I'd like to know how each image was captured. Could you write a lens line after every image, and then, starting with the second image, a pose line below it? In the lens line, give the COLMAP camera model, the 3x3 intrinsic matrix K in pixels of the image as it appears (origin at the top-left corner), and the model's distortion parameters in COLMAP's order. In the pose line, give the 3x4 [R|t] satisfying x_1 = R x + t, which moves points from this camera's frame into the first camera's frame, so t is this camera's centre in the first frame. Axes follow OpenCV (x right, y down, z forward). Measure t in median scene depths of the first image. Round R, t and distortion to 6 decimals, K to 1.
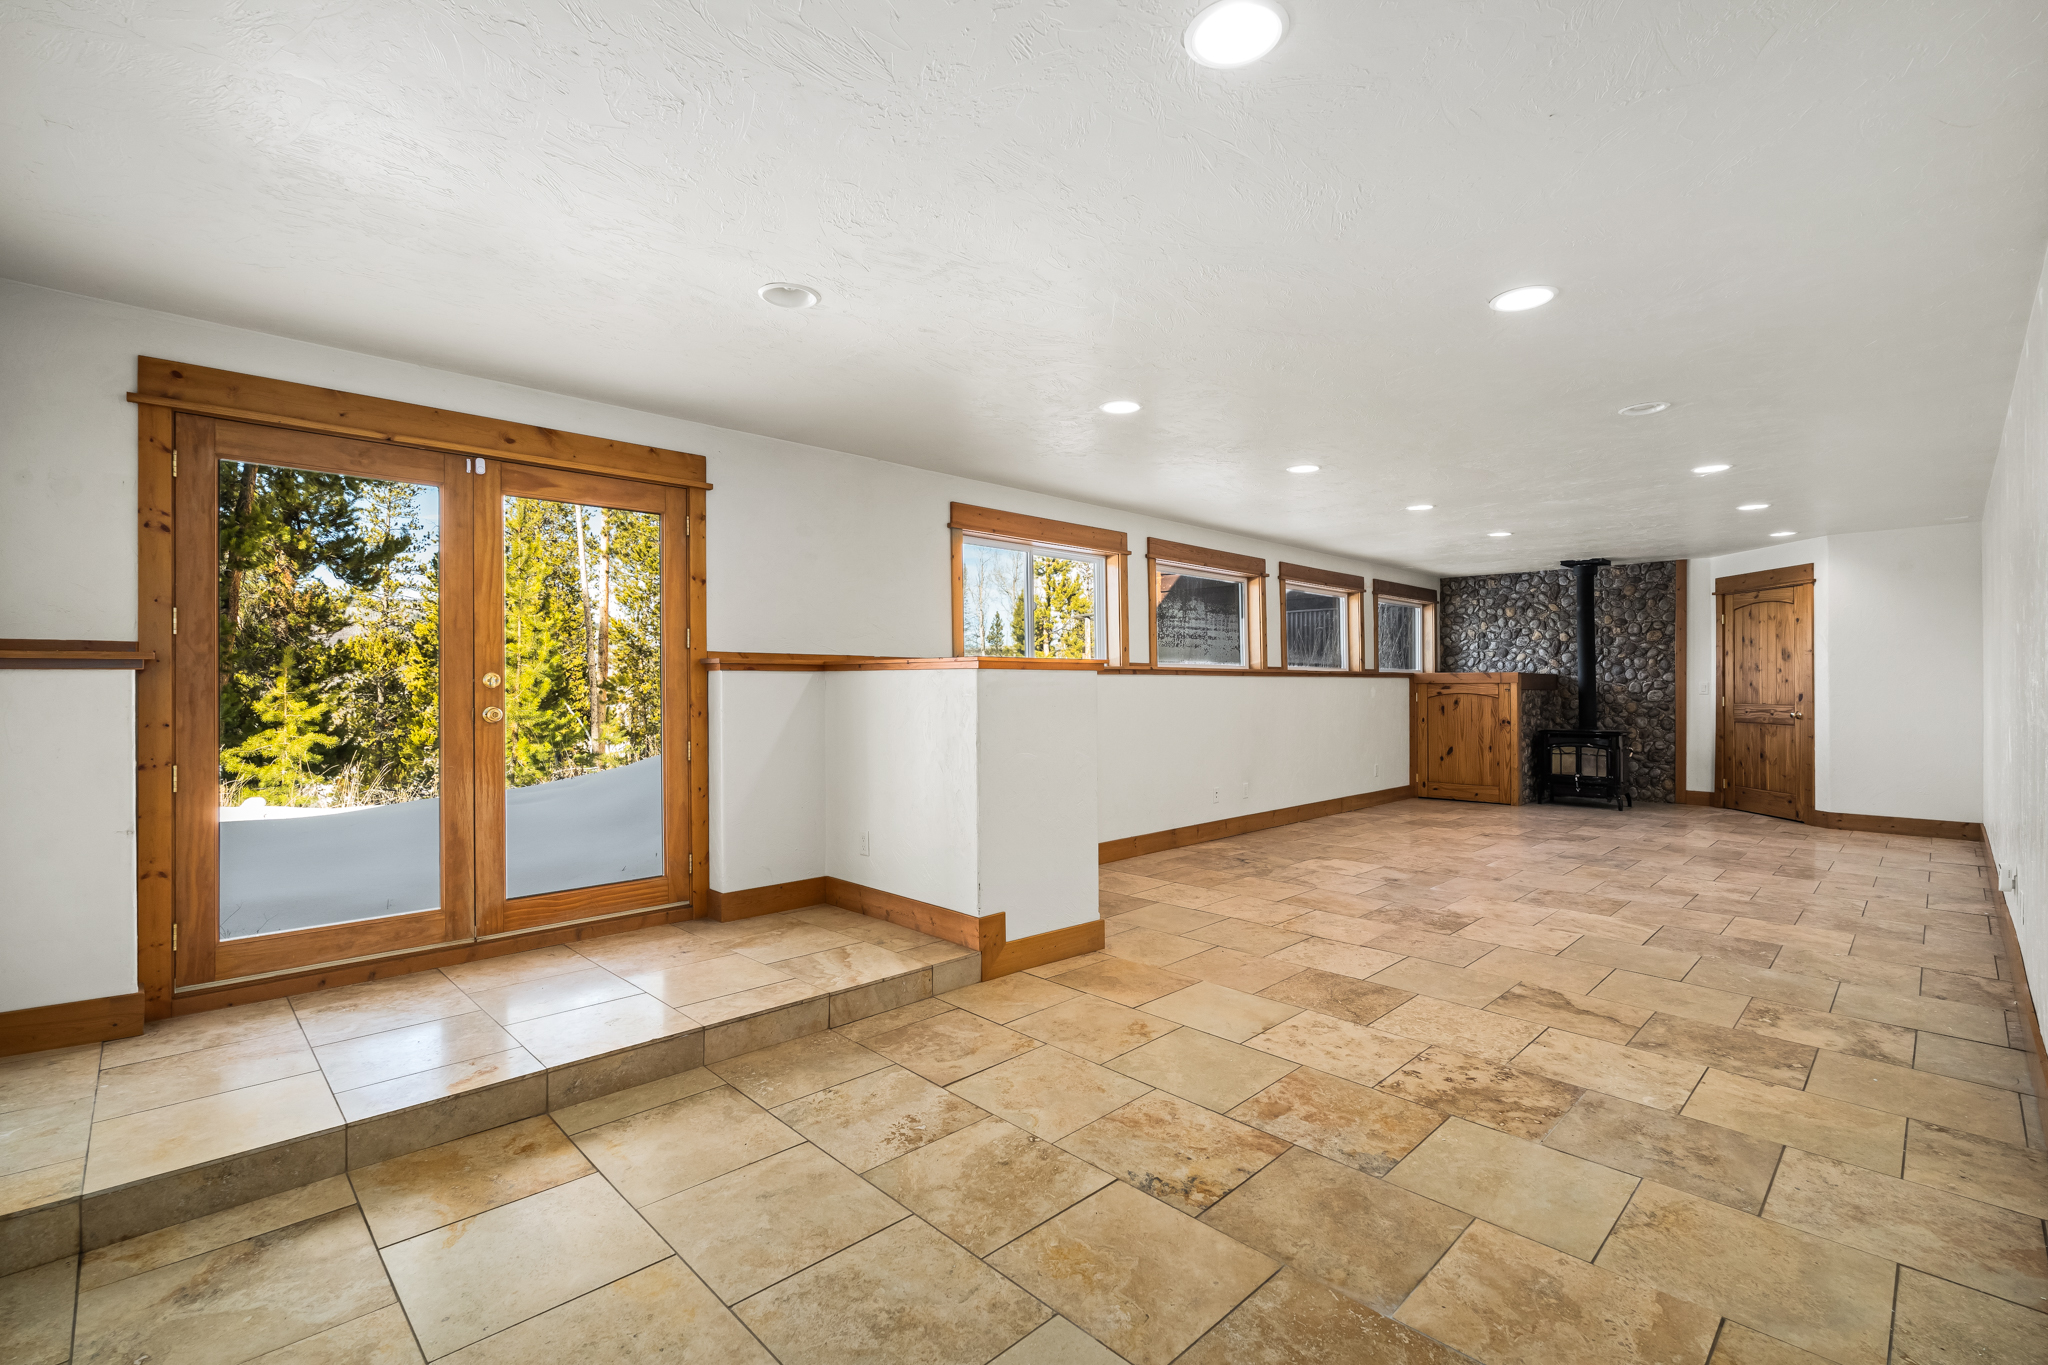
lens RADIAL K [[905.2, 0, 1022.2], [0, 905.2, 677.4], [0, 0, 1]] dist [-0.007750, 0.000412]
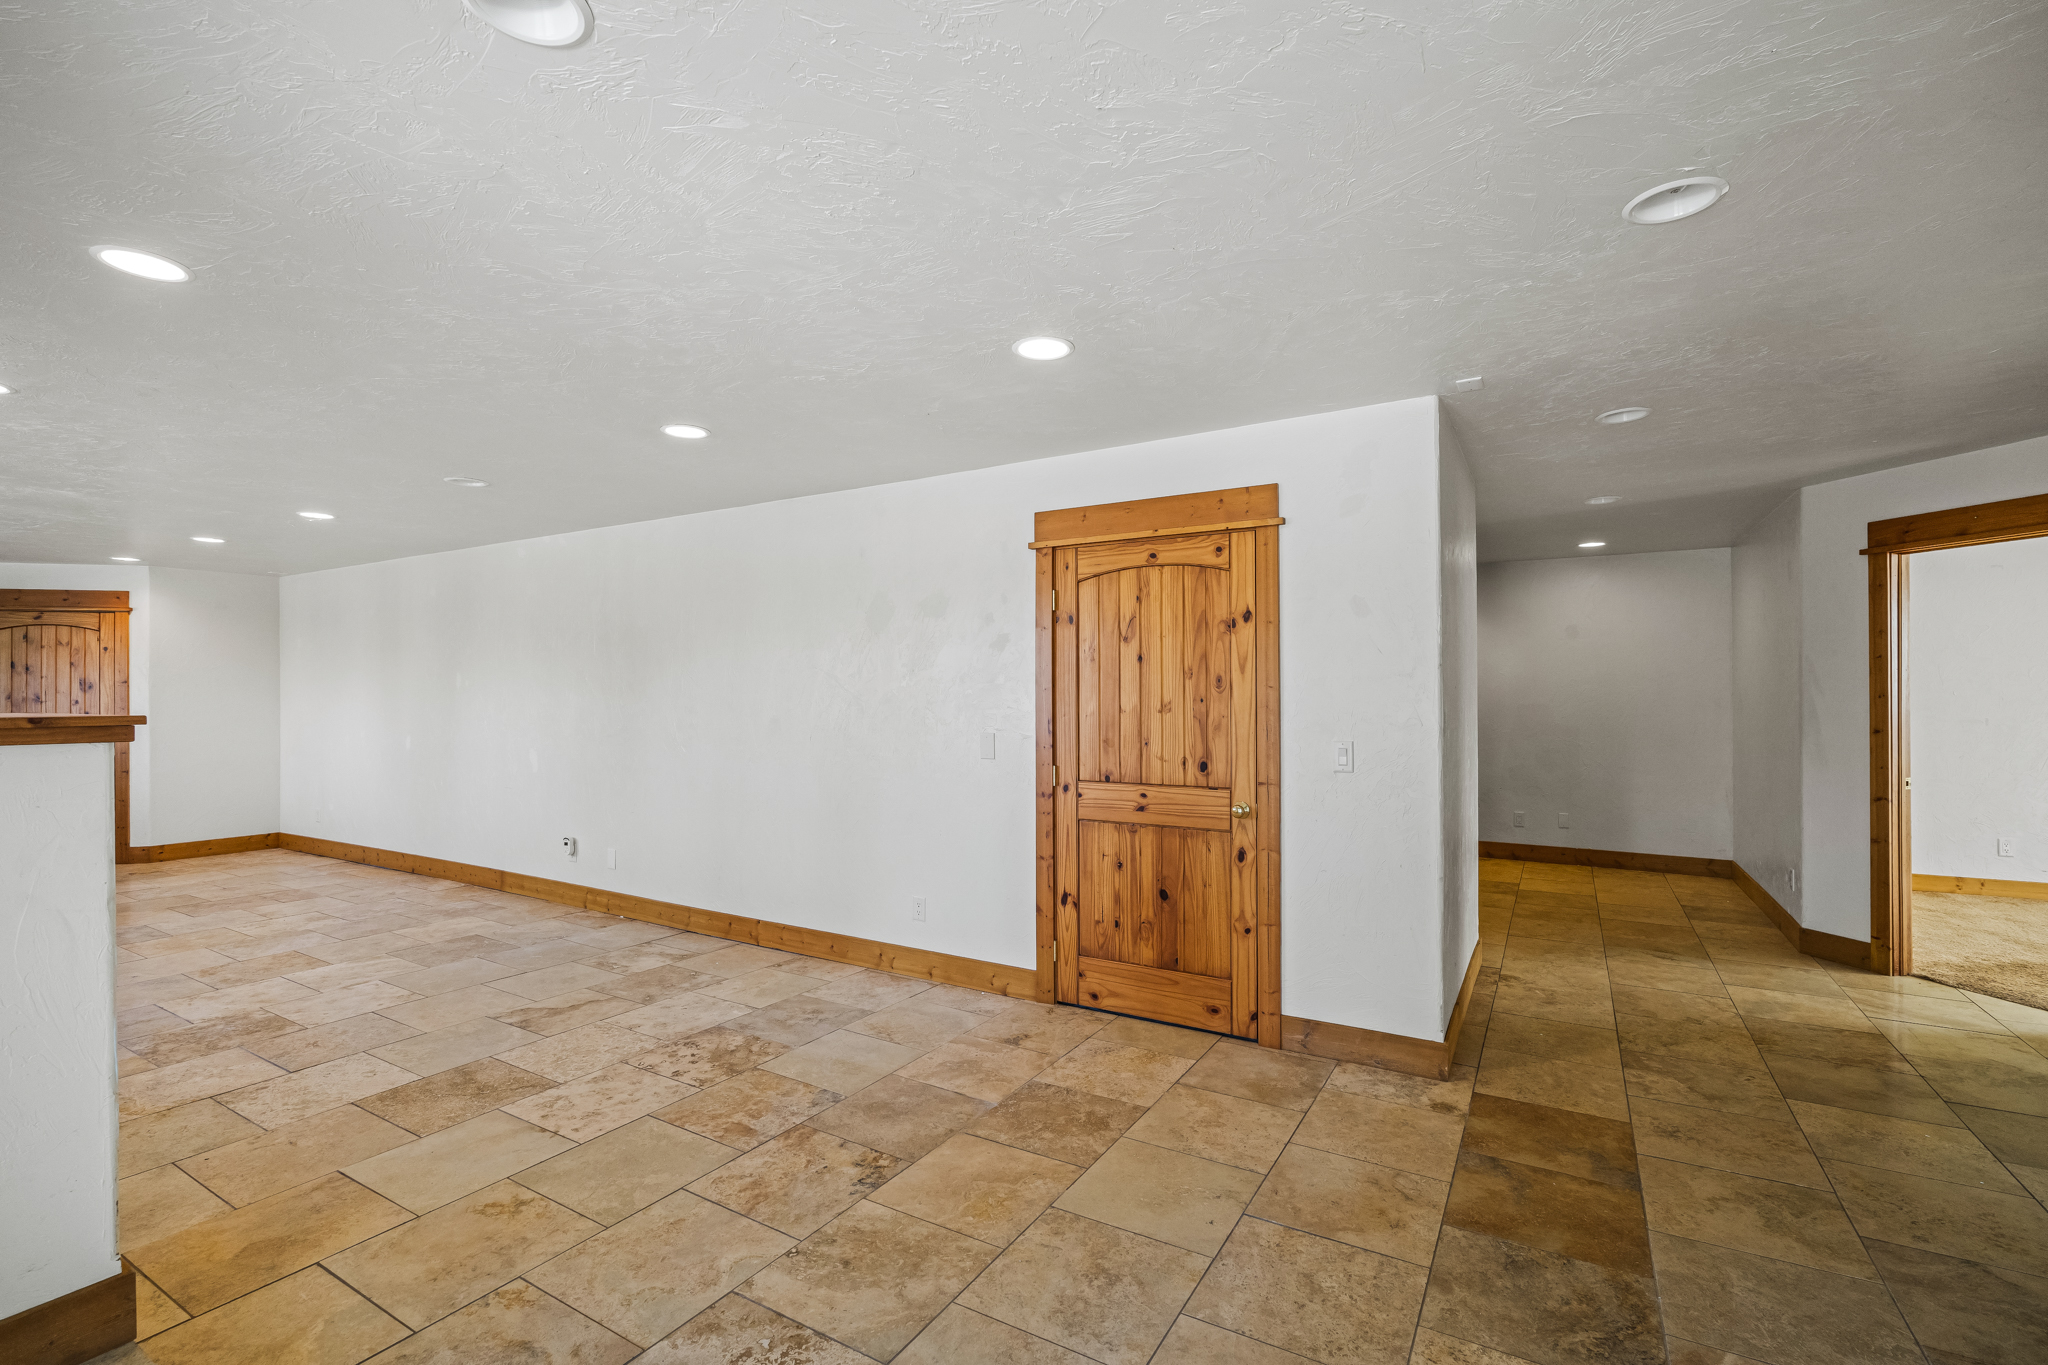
lens RADIAL K [[905.2, 0, 1022.2], [0, 905.2, 694.0], [0, 0, 1]] dist [-0.007750, 0.000412]
pose [[-0.252132, 0.002686, 0.967689, -0.806310], [-0.002687, 0.999990, -0.003476, -0.044860], [-0.967689, -0.003476, -0.252122, 0.872703]]
